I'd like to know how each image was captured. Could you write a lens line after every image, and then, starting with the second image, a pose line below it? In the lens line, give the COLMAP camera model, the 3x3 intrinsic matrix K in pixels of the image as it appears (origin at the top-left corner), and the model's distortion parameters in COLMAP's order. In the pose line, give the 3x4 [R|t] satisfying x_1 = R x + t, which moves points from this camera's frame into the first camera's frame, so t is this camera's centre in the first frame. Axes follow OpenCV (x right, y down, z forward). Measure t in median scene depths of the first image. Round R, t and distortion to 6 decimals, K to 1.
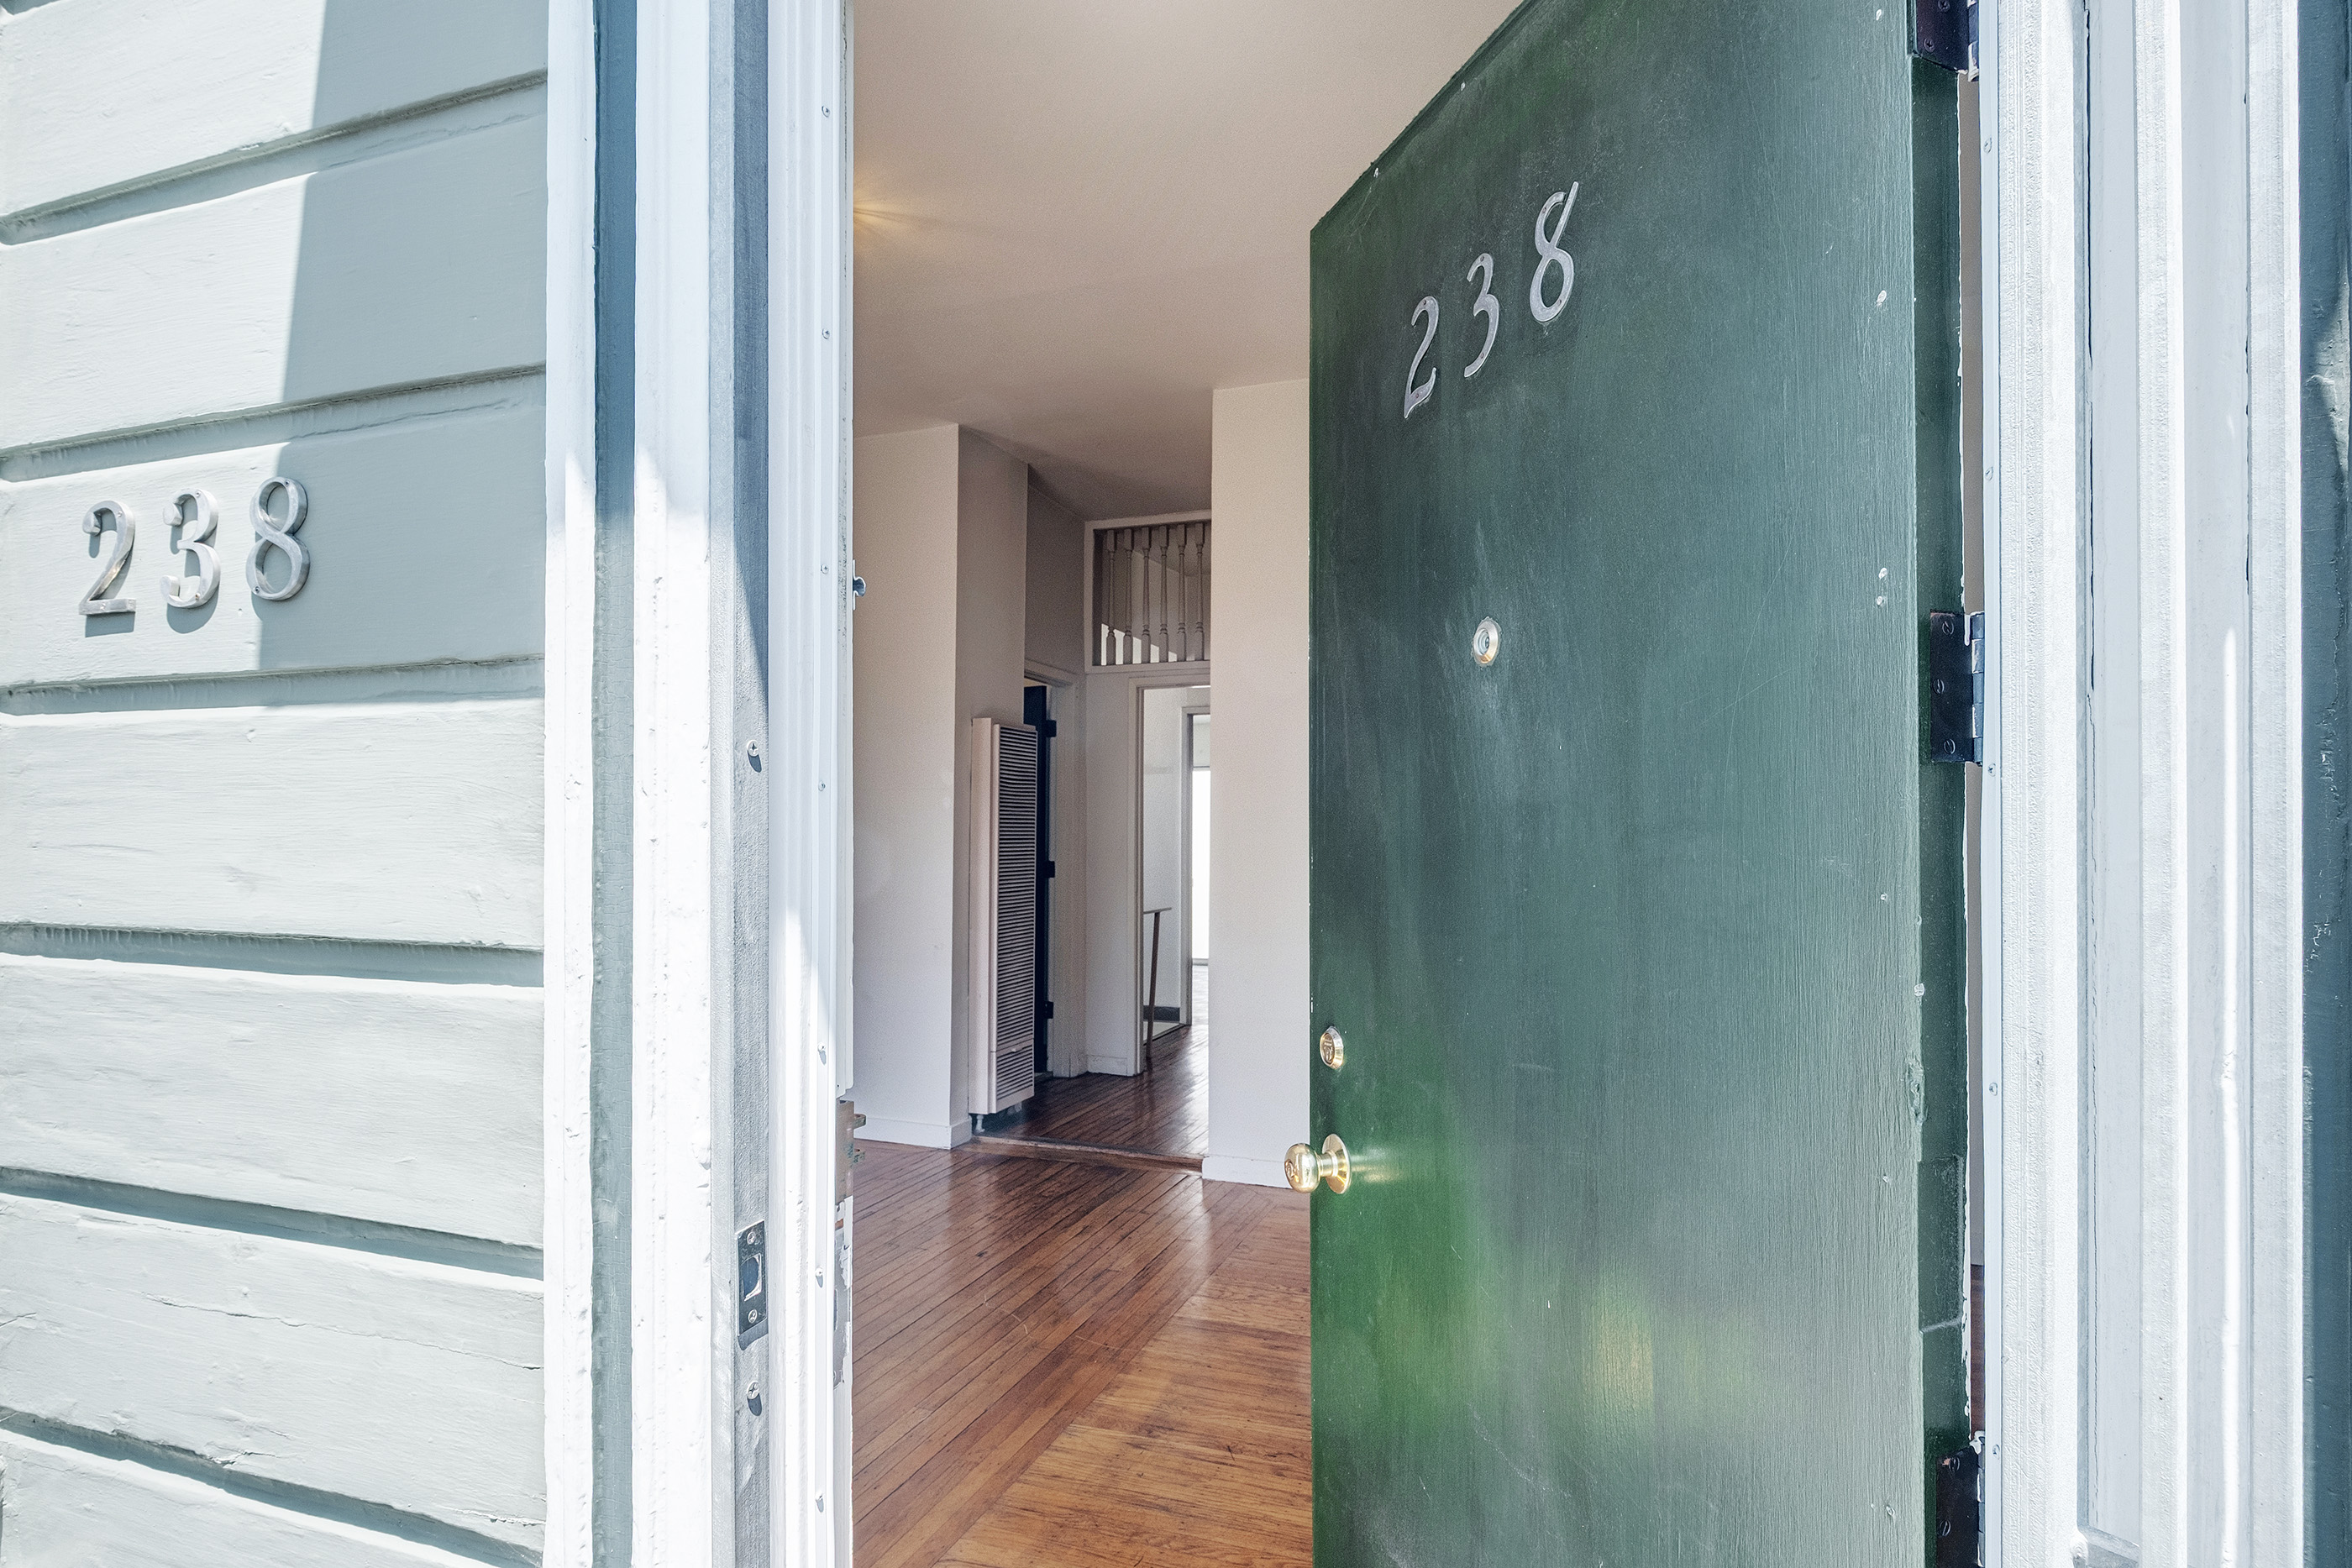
lens RADIAL K [[1184.9, 0, 1212.0], [0, 1184.9, 828.5], [0, 0, 1]] dist [-0.000853, -0.000074]
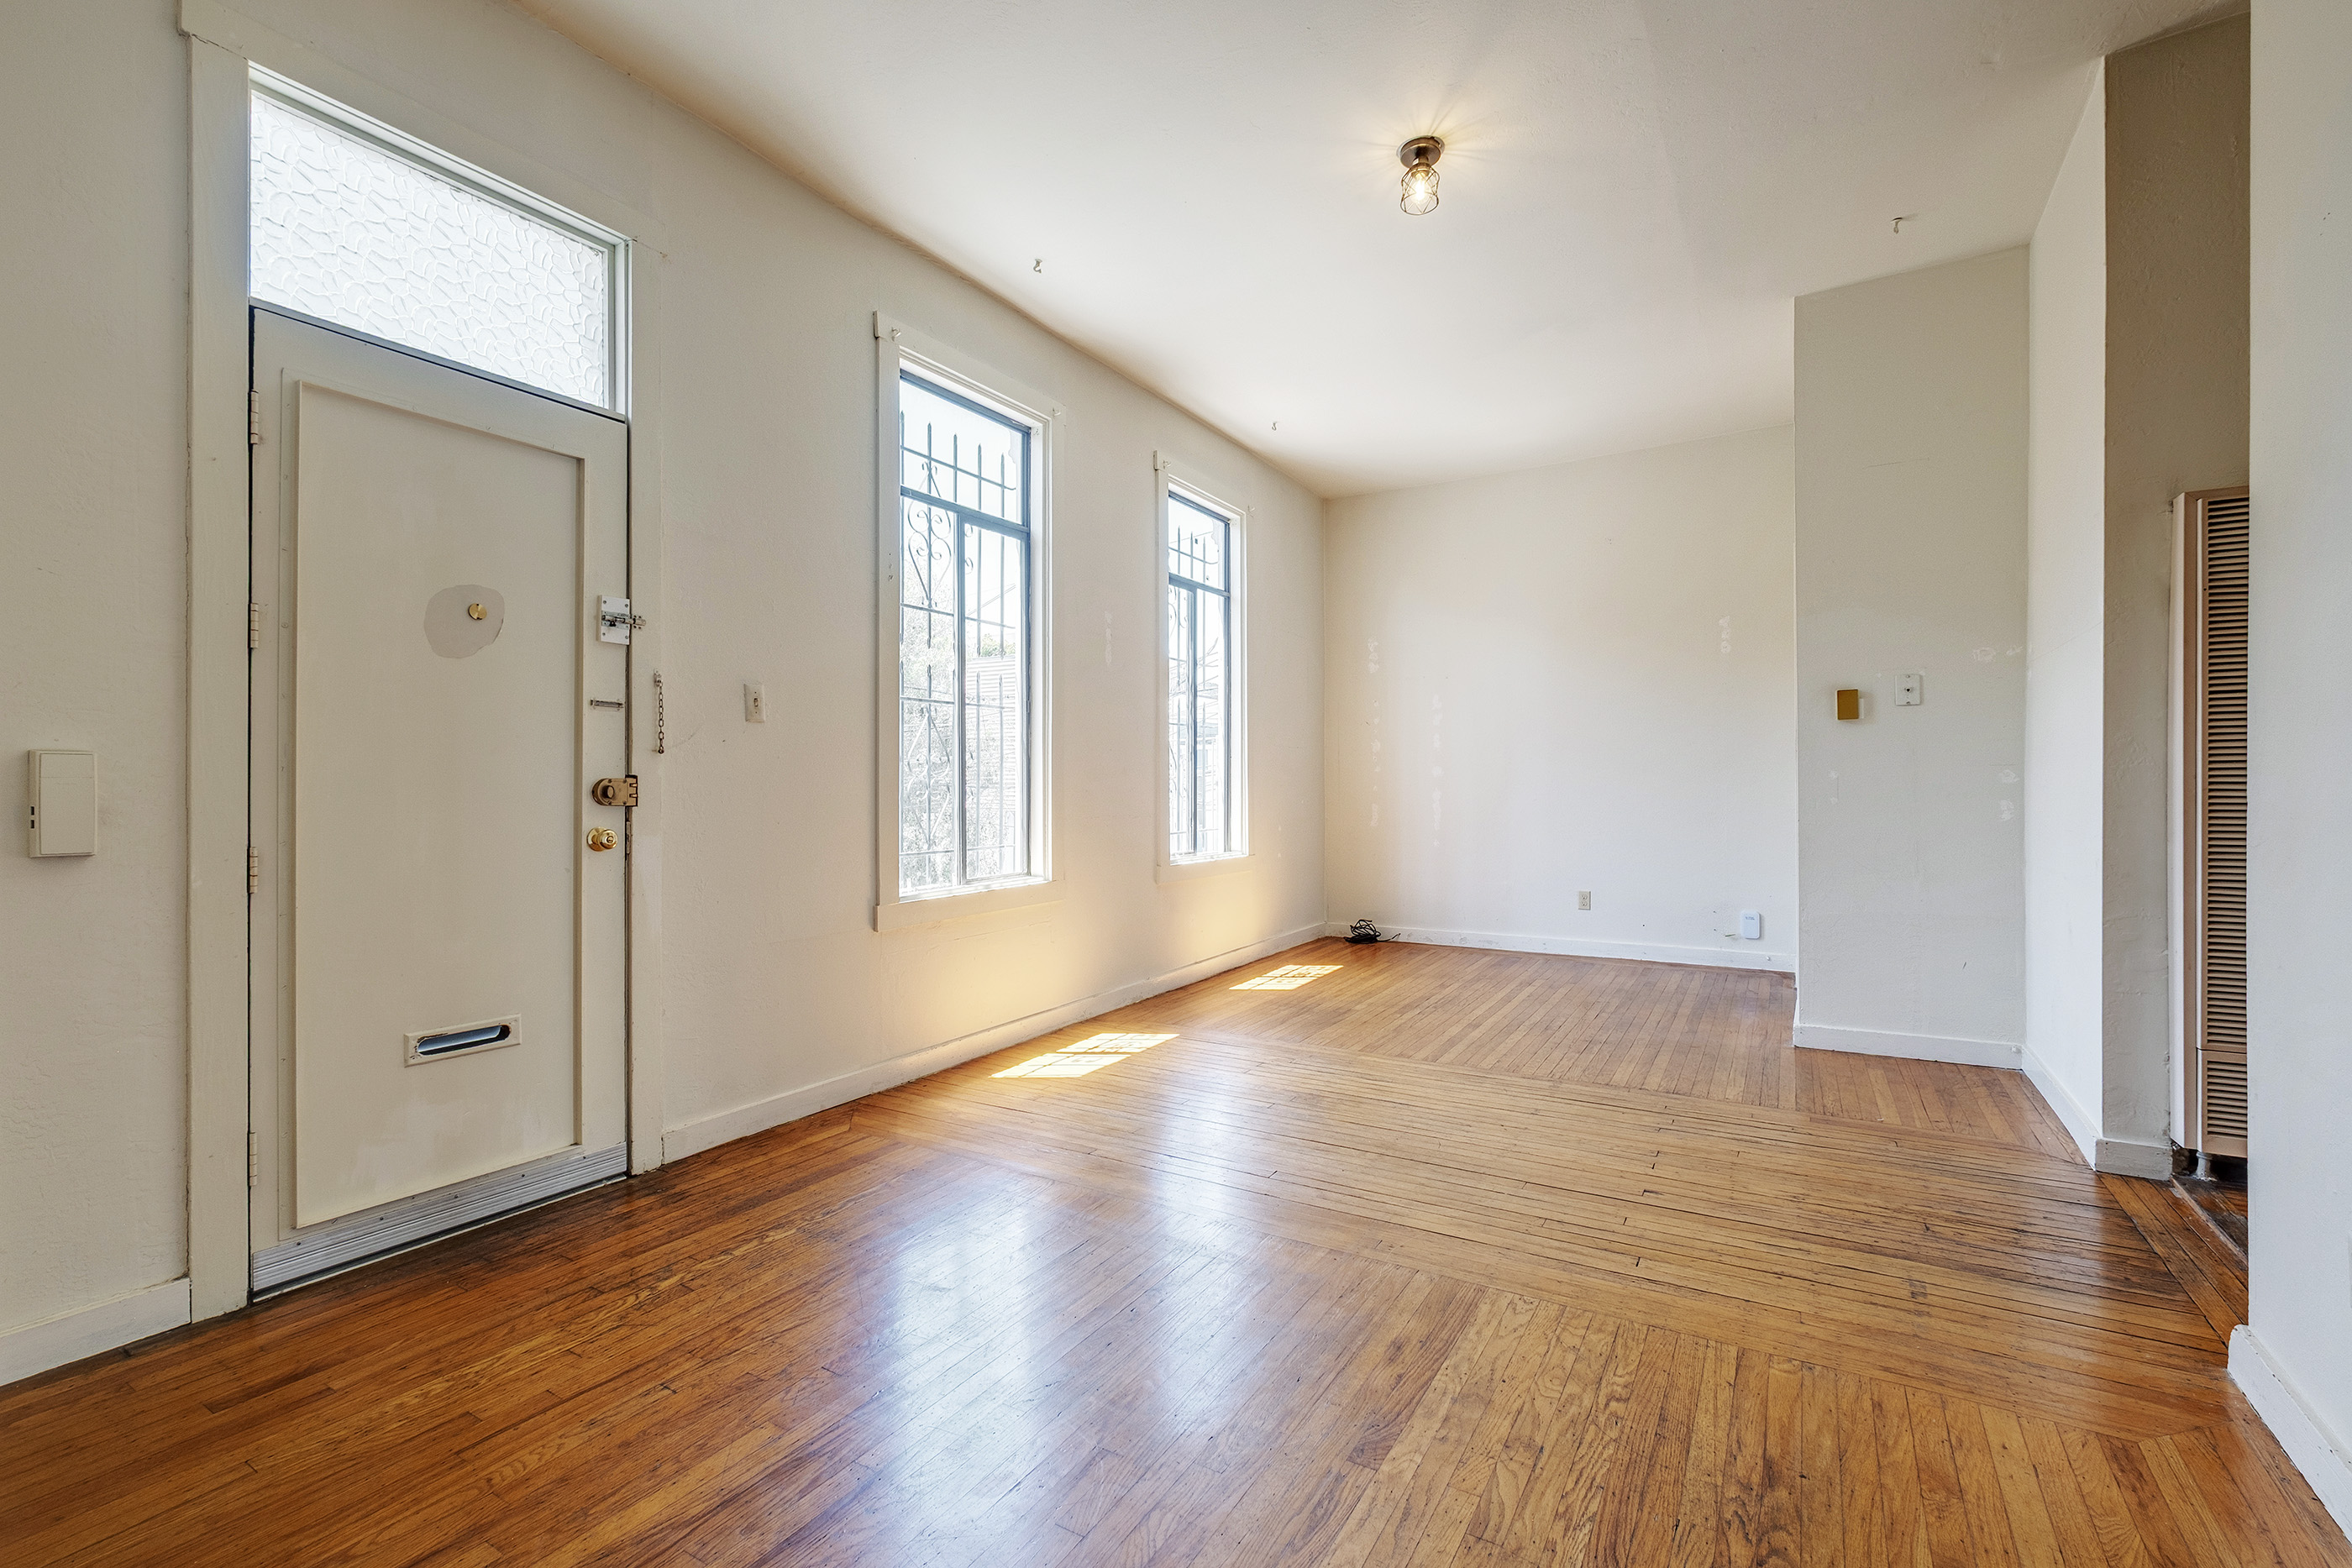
lens RADIAL K [[1041.9, 0, 1173.7], [0, 1041.9, 794.1], [0, 0, 1]] dist [0.002199, -0.006326]
pose [[-0.207582, 0.007799, -0.978186, 0.437323], [0.008283, 0.999946, 0.006215, 0.052809], [0.978183, -0.006813, -0.207636, 0.608741]]
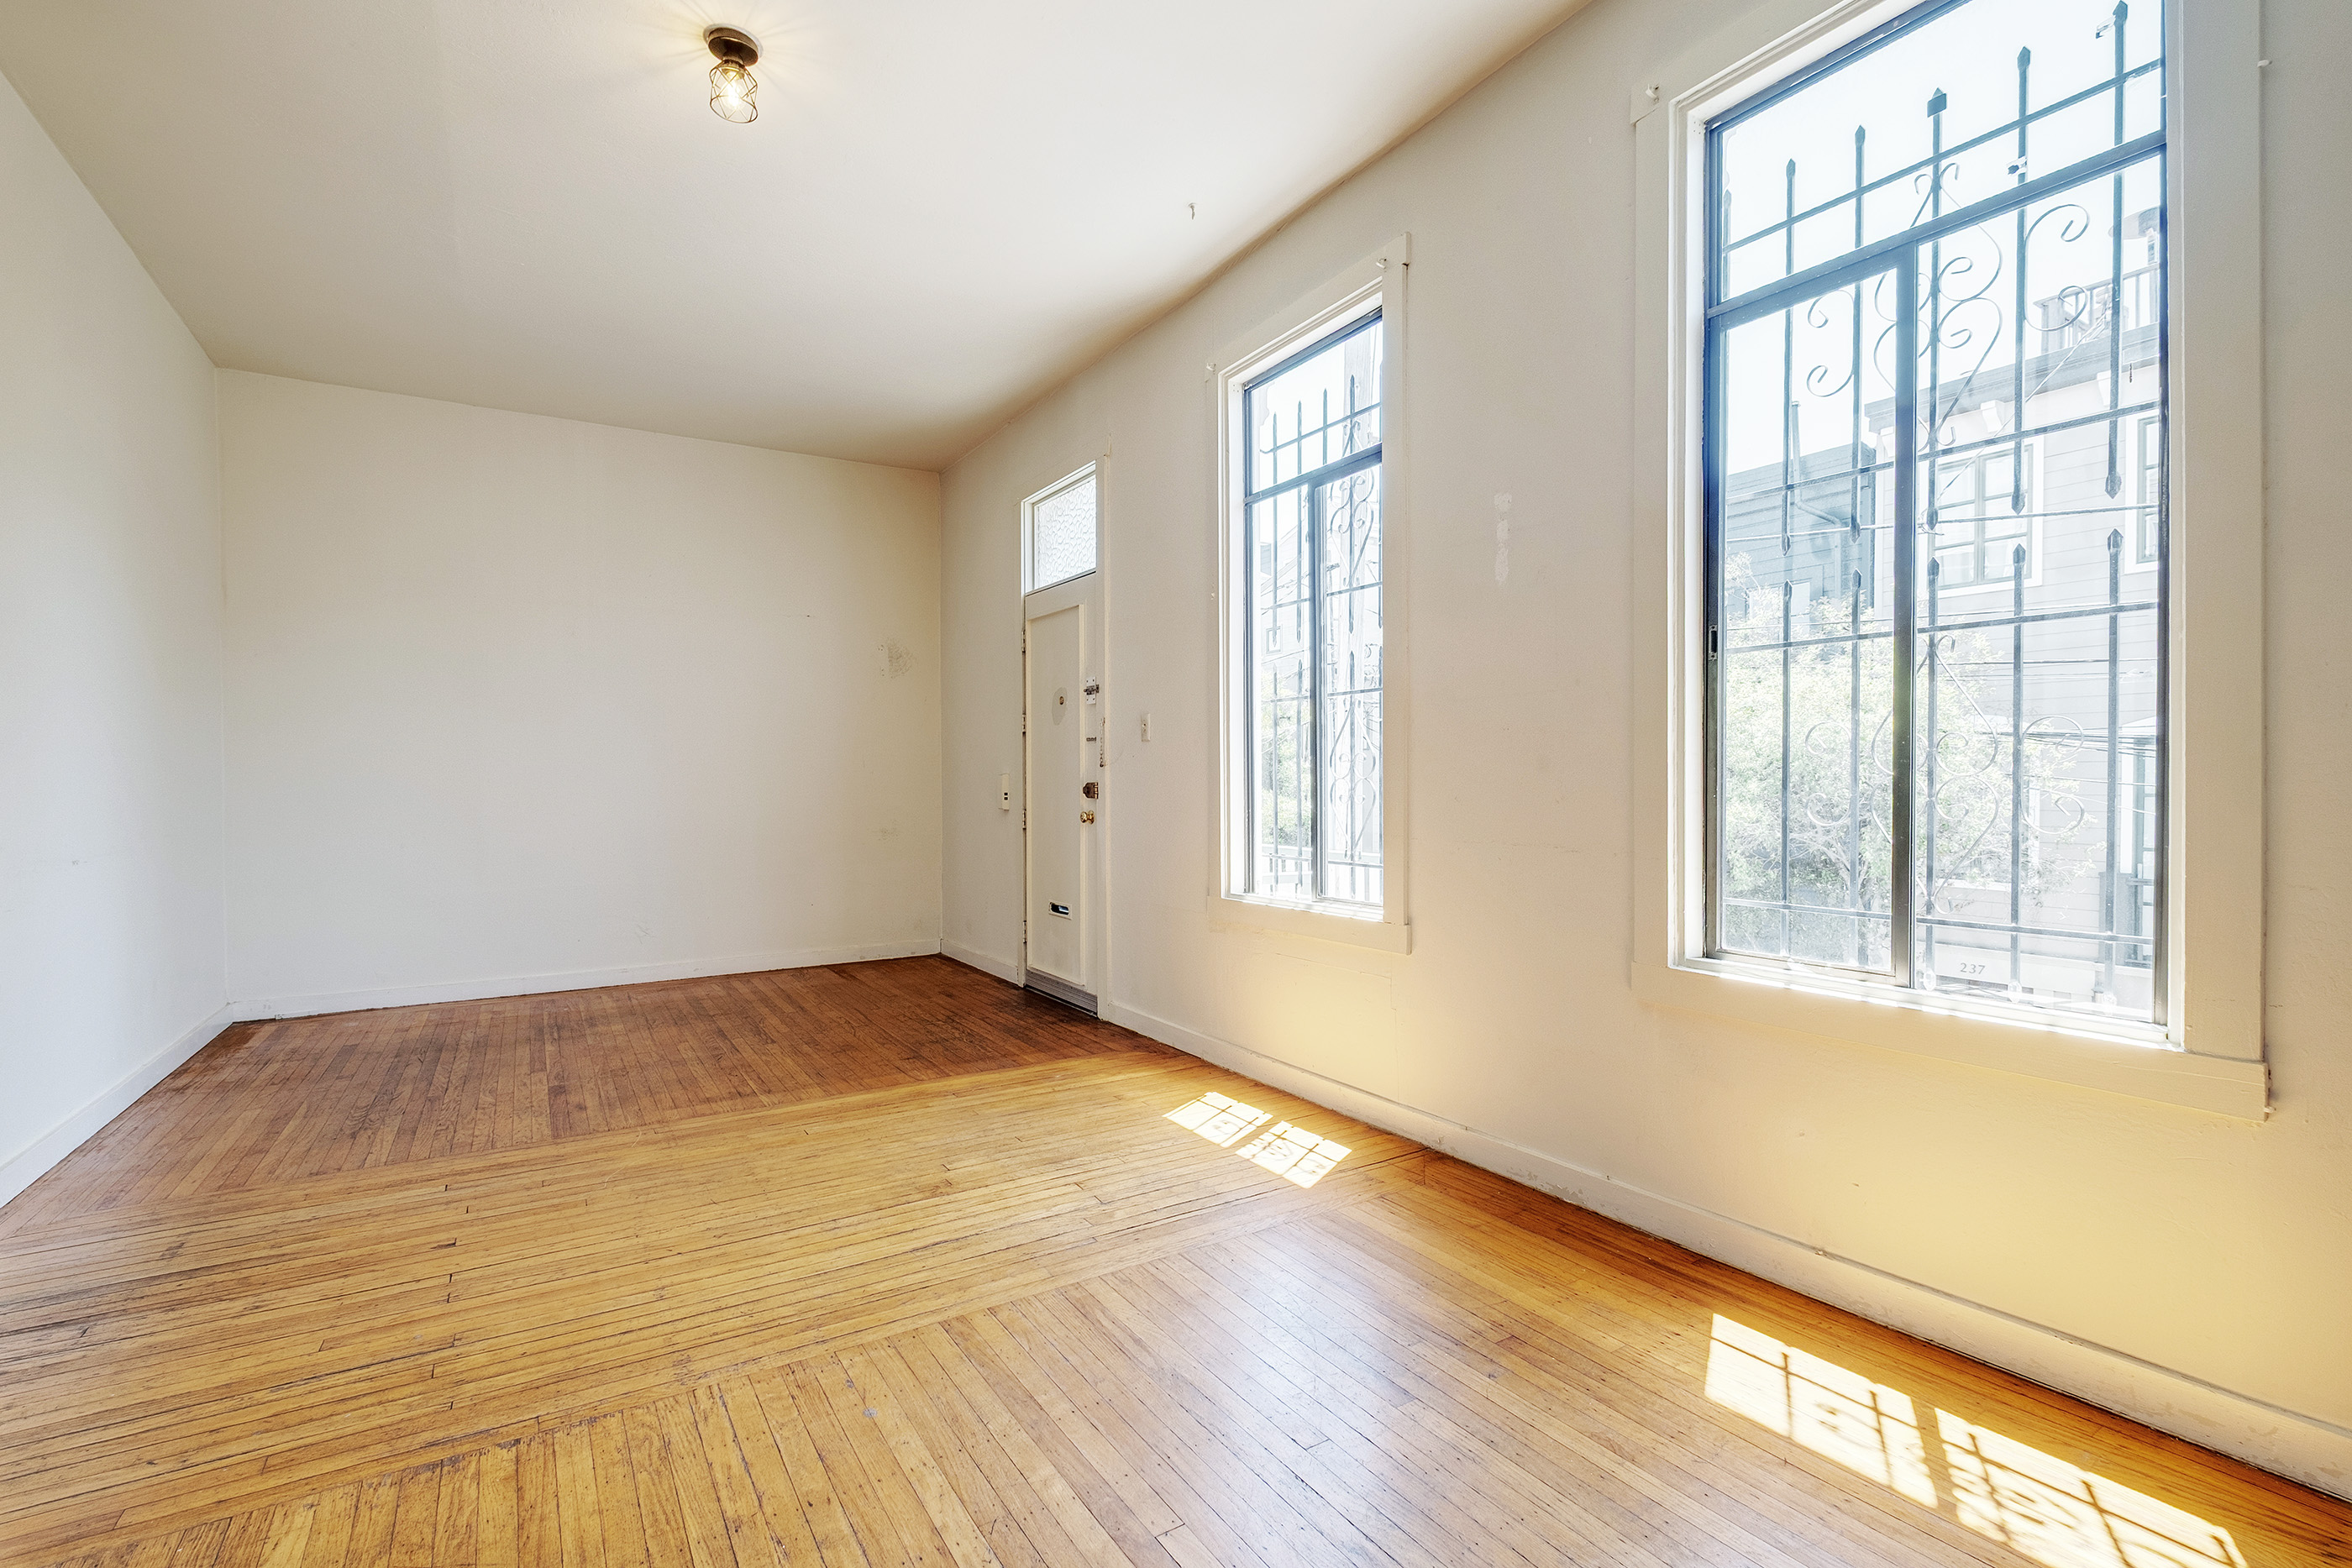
lens RADIAL K [[1041.9, 0, 1173.7], [0, 1041.9, 794.1], [0, 0, 1]] dist [0.002199, -0.006326]
pose [[-0.778749, -0.006888, 0.627298, -0.717274], [-0.001352, 0.999956, 0.009302, 0.047406], [-0.627334, 0.006395, -0.778724, 0.903599]]
